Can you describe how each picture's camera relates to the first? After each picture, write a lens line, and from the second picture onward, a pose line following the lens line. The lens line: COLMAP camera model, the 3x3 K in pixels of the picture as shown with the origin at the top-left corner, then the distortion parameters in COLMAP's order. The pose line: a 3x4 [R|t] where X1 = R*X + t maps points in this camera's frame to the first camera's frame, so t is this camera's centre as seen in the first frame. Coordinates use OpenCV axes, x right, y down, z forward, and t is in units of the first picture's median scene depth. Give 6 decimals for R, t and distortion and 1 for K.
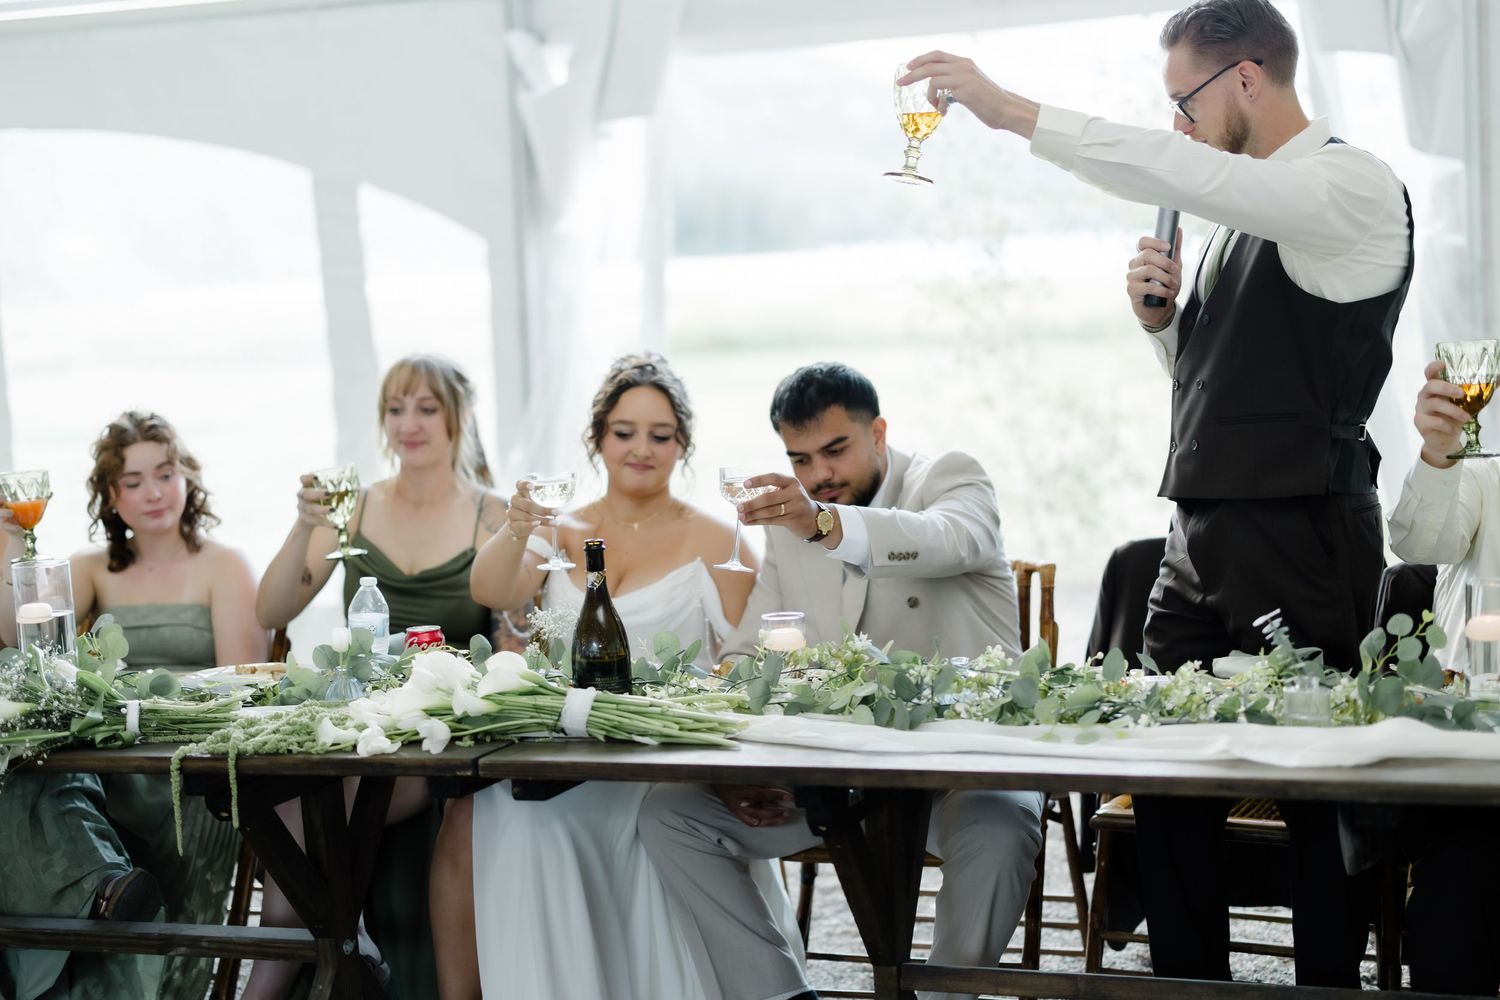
lens RADIAL K [[2382.0, 0, 750.0], [0, 2382.0, 500.0], [0, 0, 1]] dist [-0.005889, -0.074444]
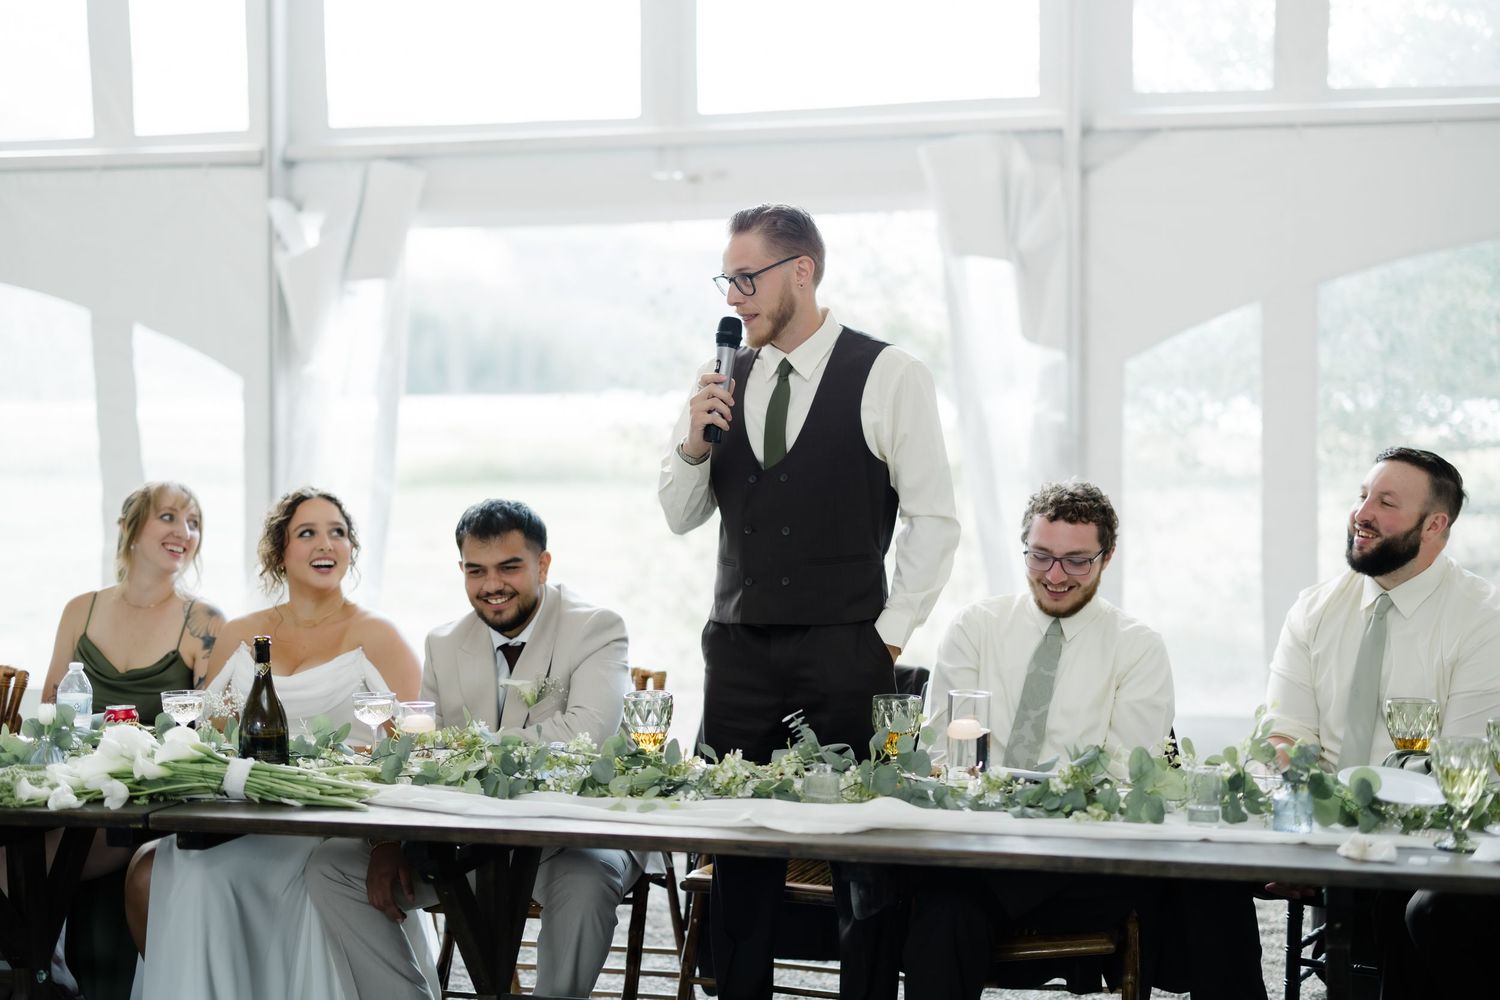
lens RADIAL K [[2146.3, 0, 750.0], [0, 2146.3, 500.0], [0, 0, 1]] dist [0.018065, 0.010261]
pose [[0.993617, 0.041381, 0.104942, 0.064503], [-0.035347, 0.997648, -0.058721, 0.002928], [-0.107125, 0.054637, 0.992743, -0.118009]]
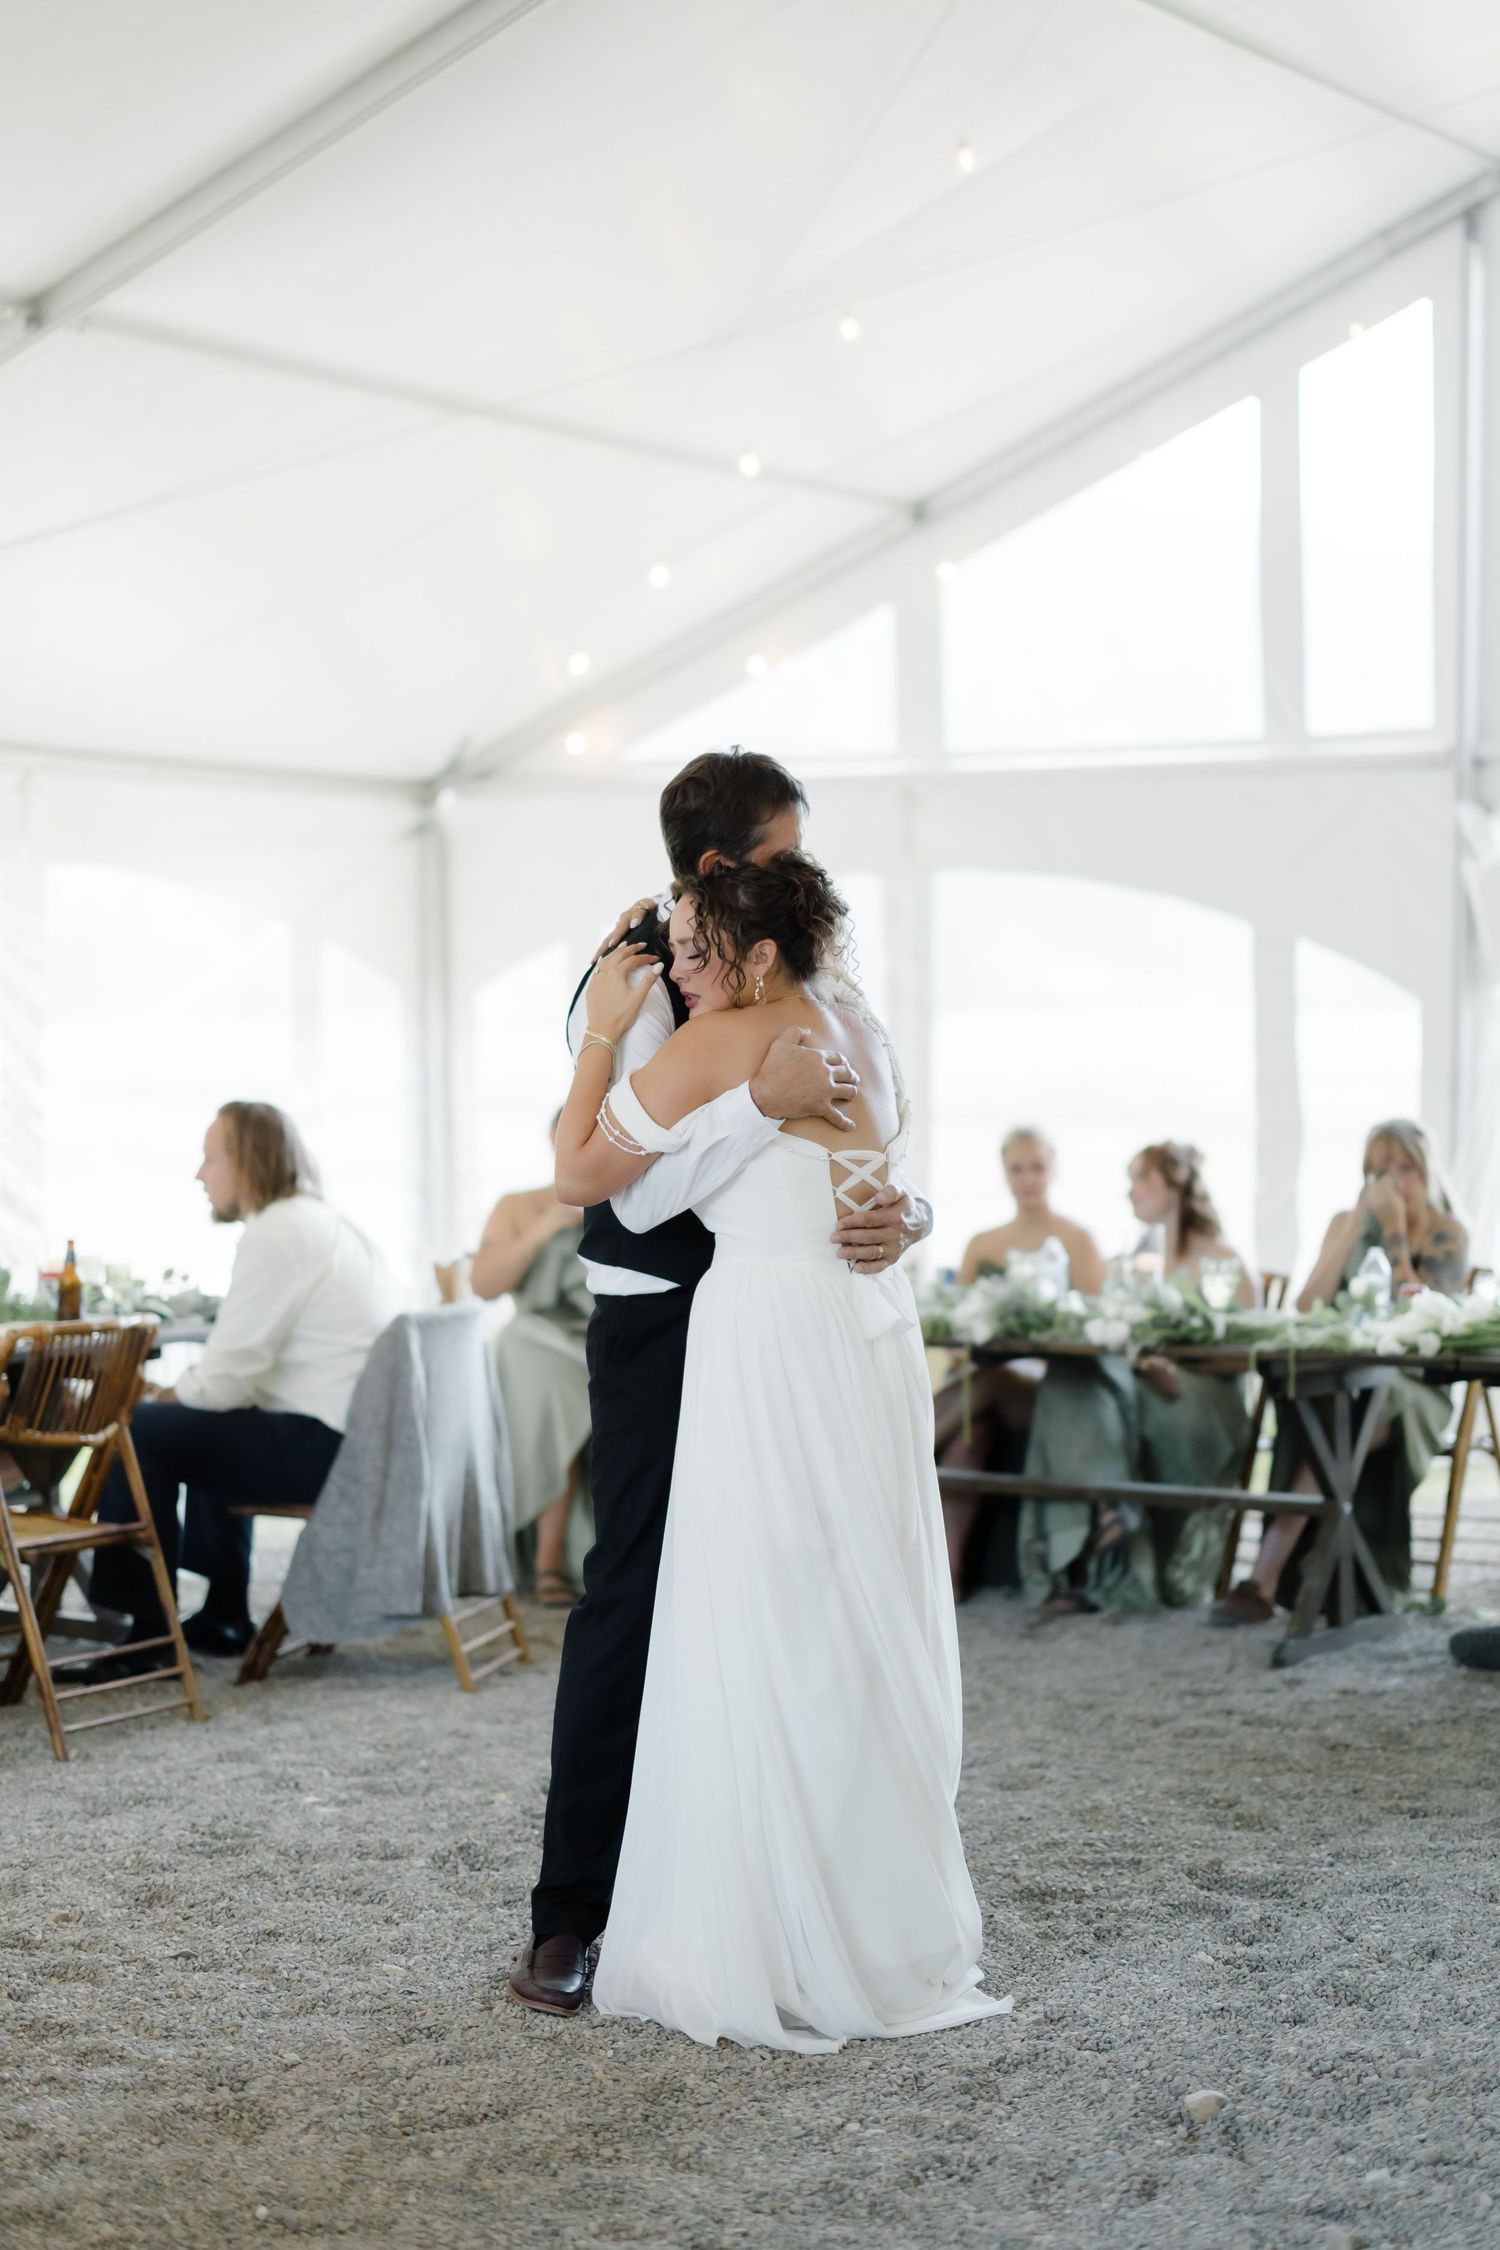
lens RADIAL K [[3371.4, 0, 750.0], [0, 3371.4, 1125.0], [0, 0, 1]] dist [0.024008, -0.013739]
pose [[0.959740, 0.060687, -0.274256, 0.035761], [-0.076740, 0.995886, -0.048178, 0.093677], [0.270204, 0.067285, 0.960449, -1.201189]]
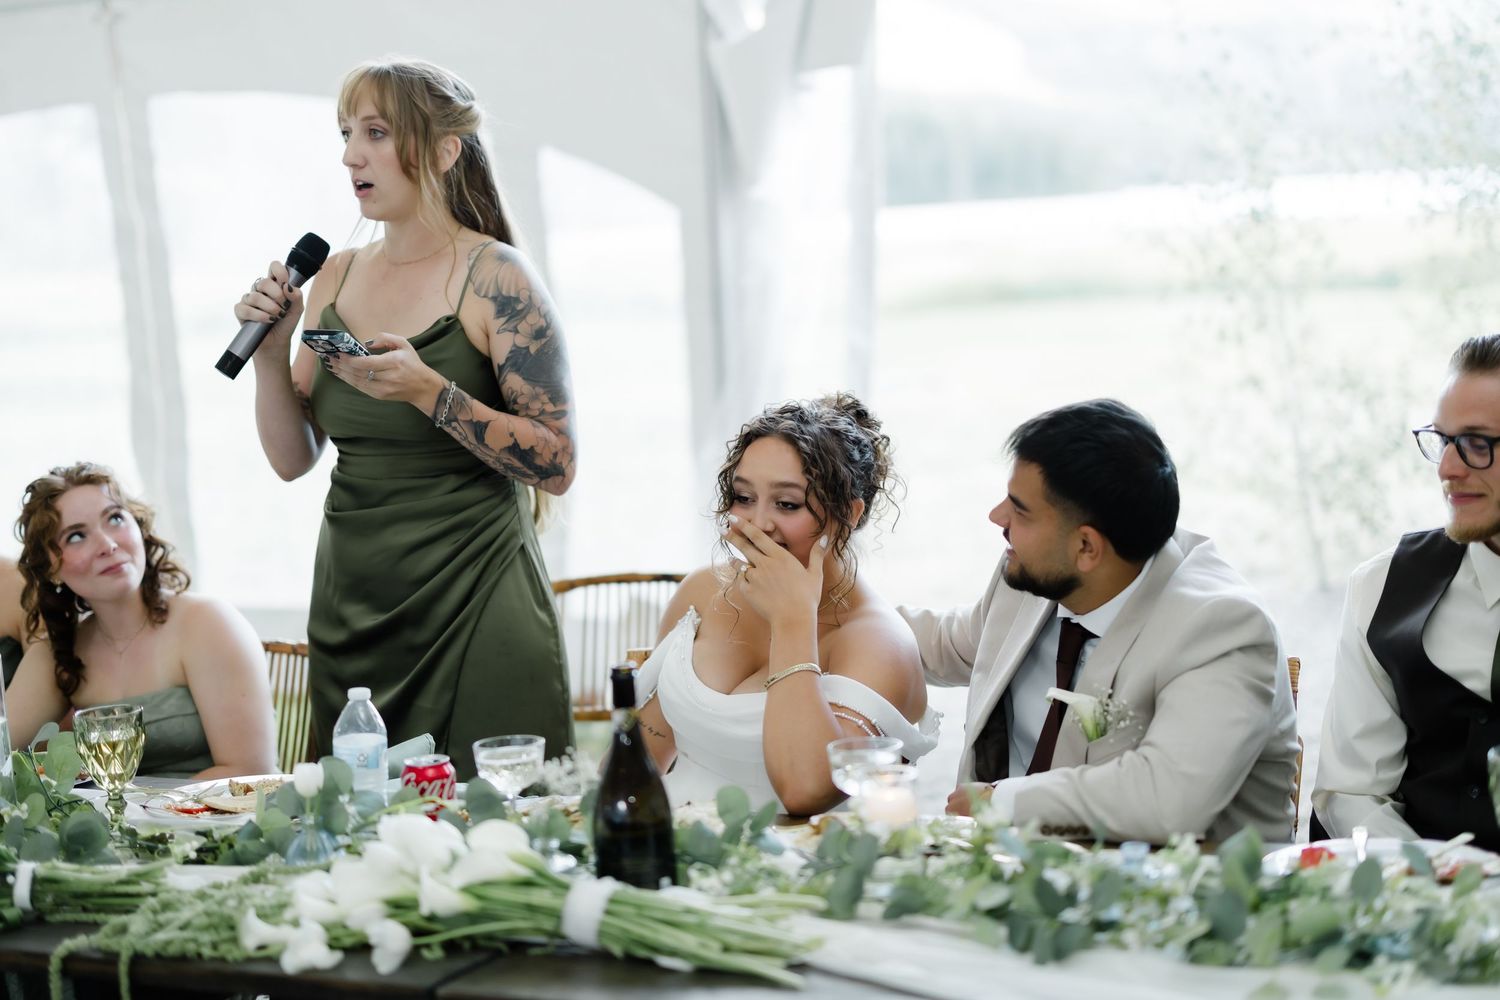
lens RADIAL K [[2382.0, 0, 750.0], [0, 2382.0, 500.0], [0, 0, 1]] dist [-0.005889, -0.074444]
pose [[0.992763, 0.002710, -0.120063, 0.059104], [-0.000201, 0.999781, 0.020904, -0.047999], [0.120093, -0.020729, 0.992546, 0.299914]]
